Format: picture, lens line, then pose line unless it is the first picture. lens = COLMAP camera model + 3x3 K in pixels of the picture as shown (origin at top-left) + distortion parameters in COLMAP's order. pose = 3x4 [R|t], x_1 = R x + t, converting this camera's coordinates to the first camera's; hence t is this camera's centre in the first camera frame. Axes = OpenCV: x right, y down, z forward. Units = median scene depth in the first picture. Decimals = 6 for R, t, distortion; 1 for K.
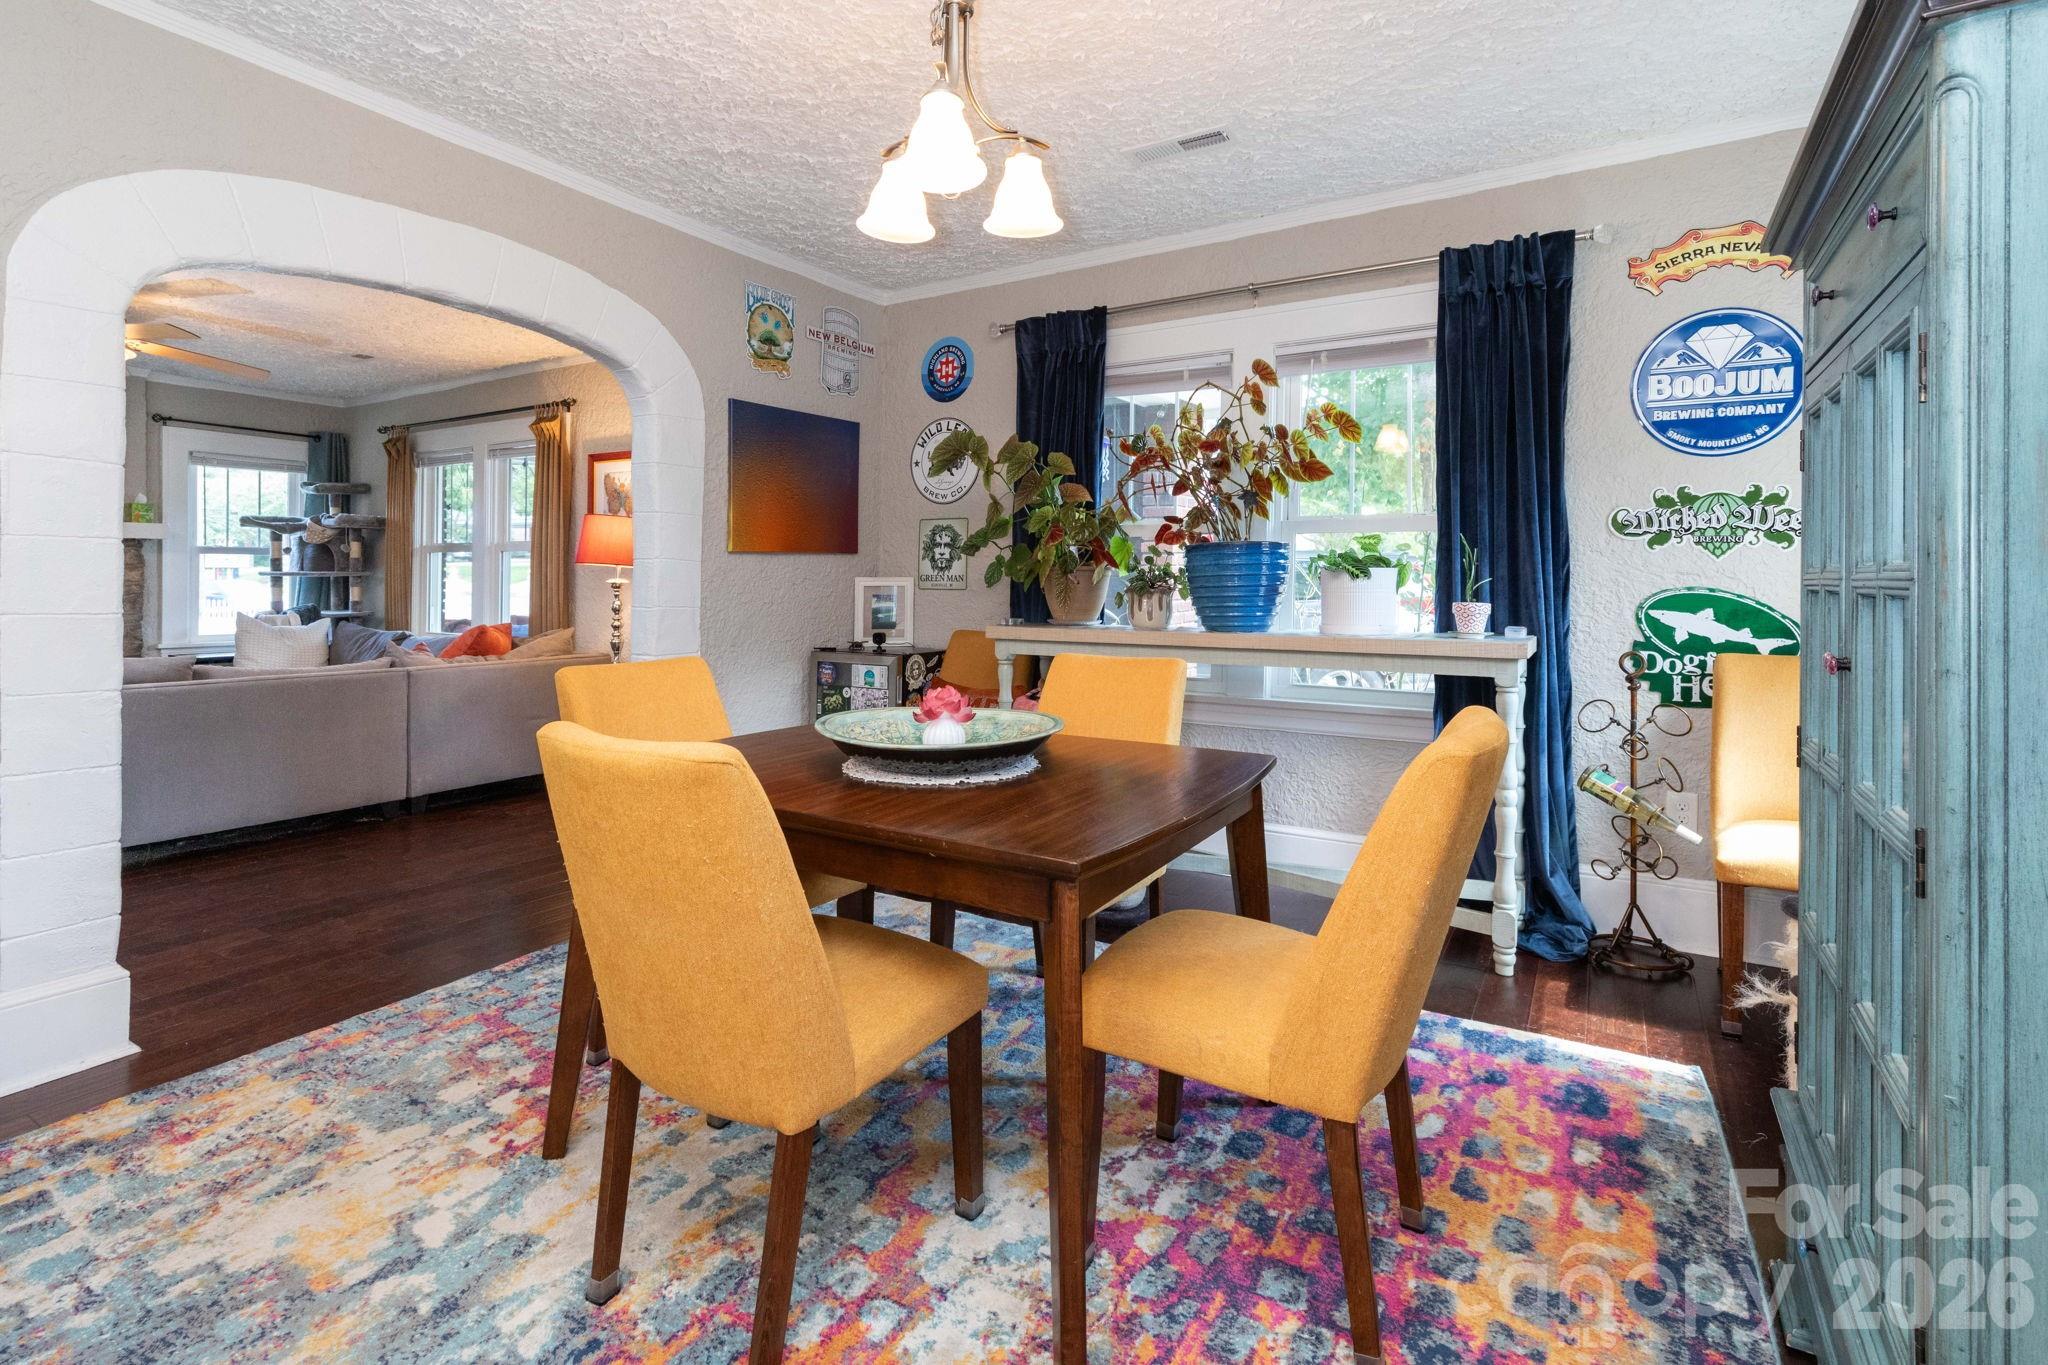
lens RADIAL K [[986.4, 0, 1000.3], [0, 986.4, 640.2], [0, 0, 1]] dist [0.004491, -0.000828]
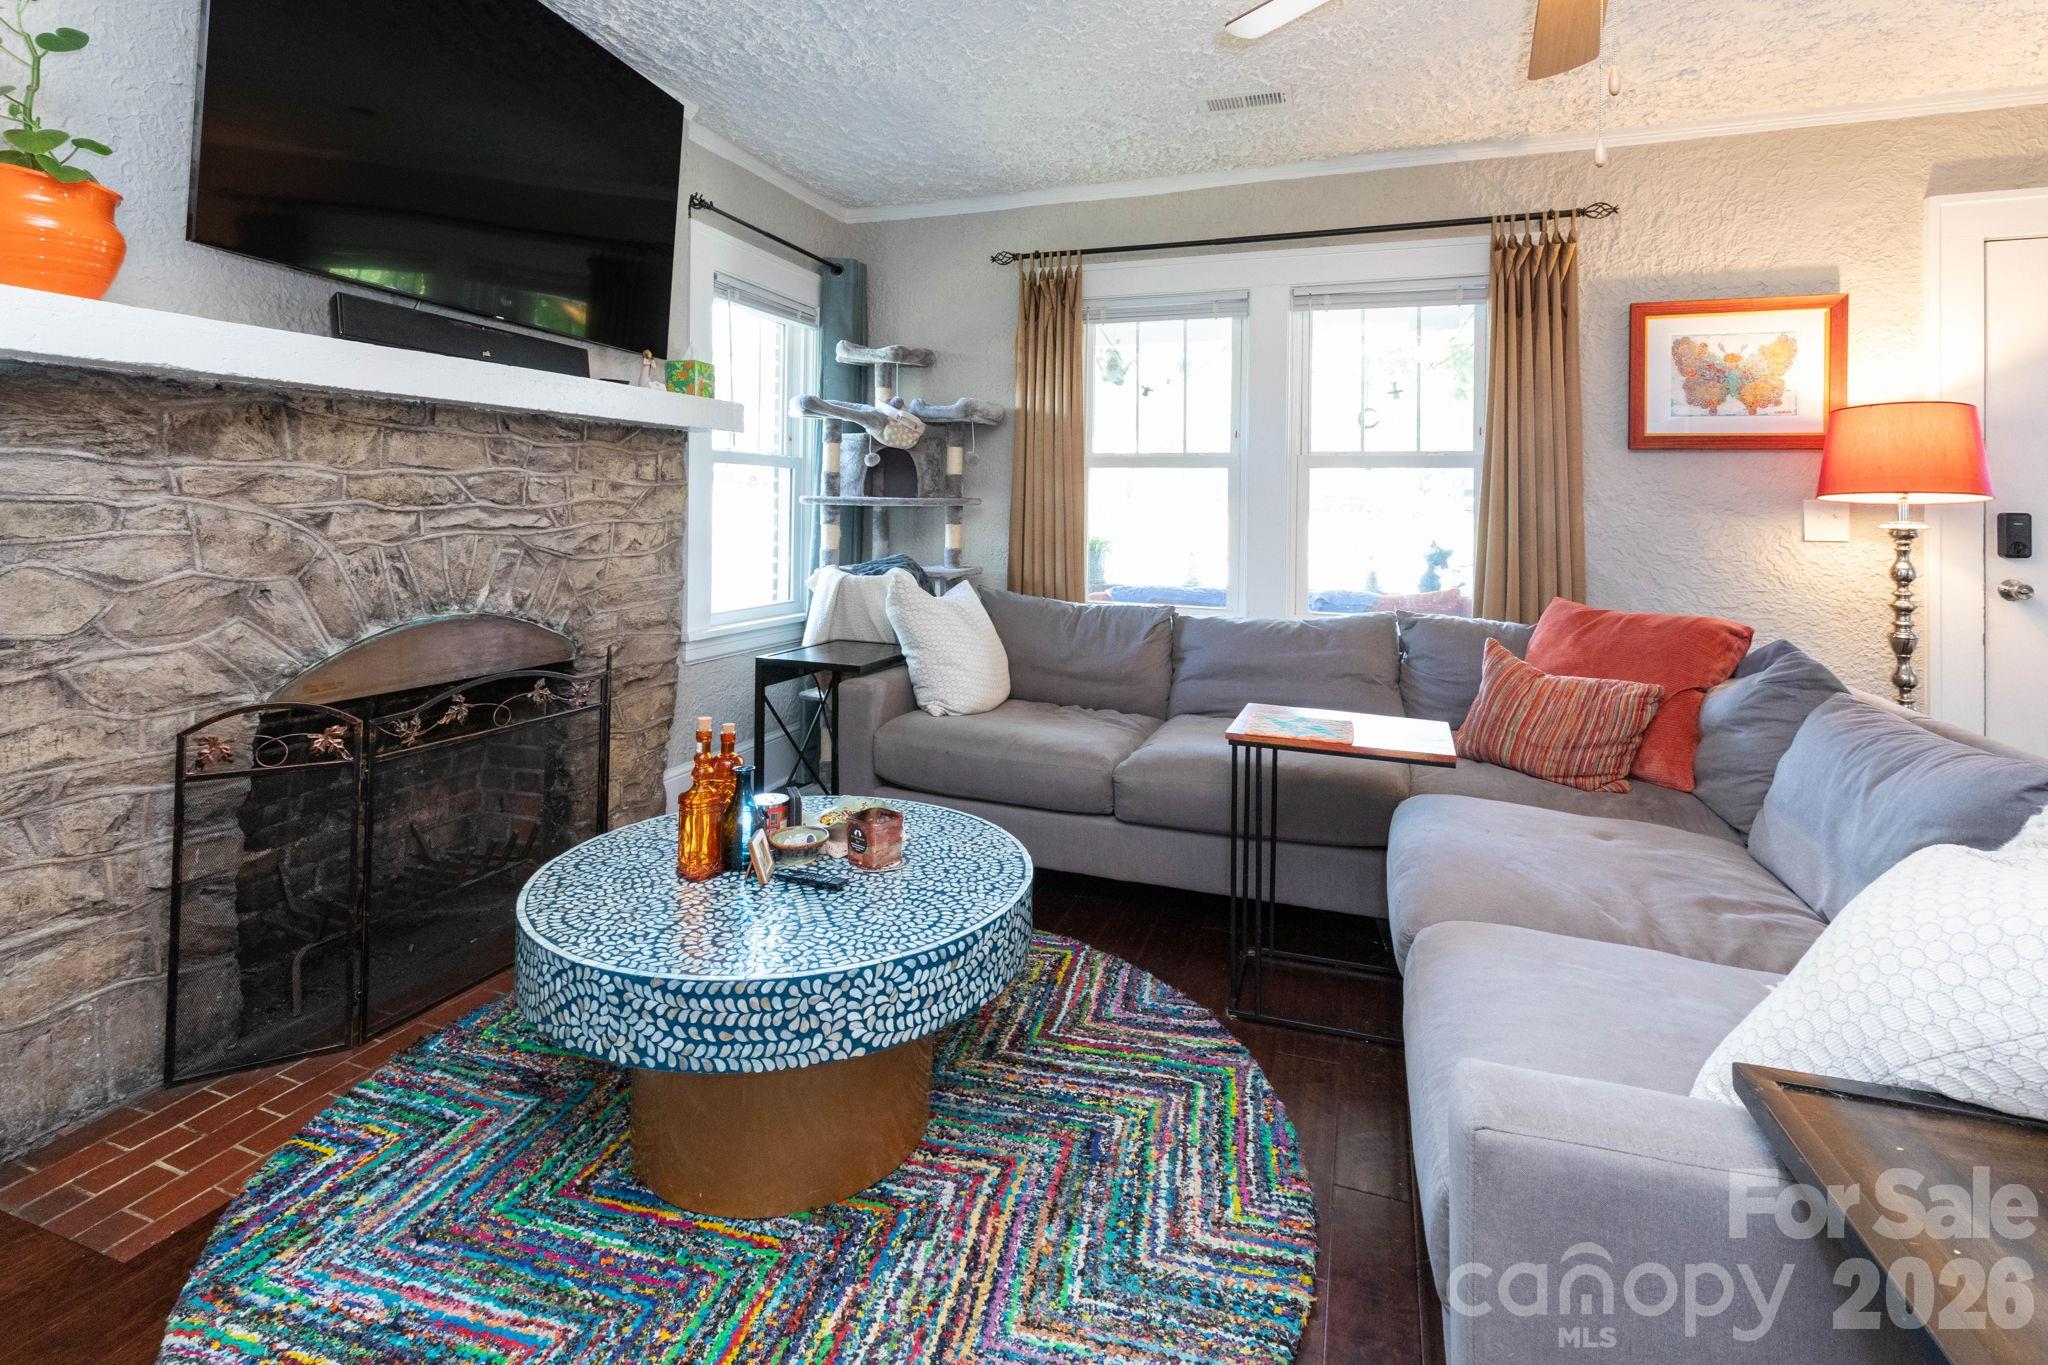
lens RADIAL K [[986.4, 0, 1118.9], [0, 986.4, 527.9], [0, 0, 1]] dist [0.004491, -0.000828]
pose [[0.971569, 0.019556, 0.235949, -0.707705], [-0.002518, 0.997380, -0.072298, -0.014140], [-0.236745, 0.069649, 0.969072, 0.444591]]
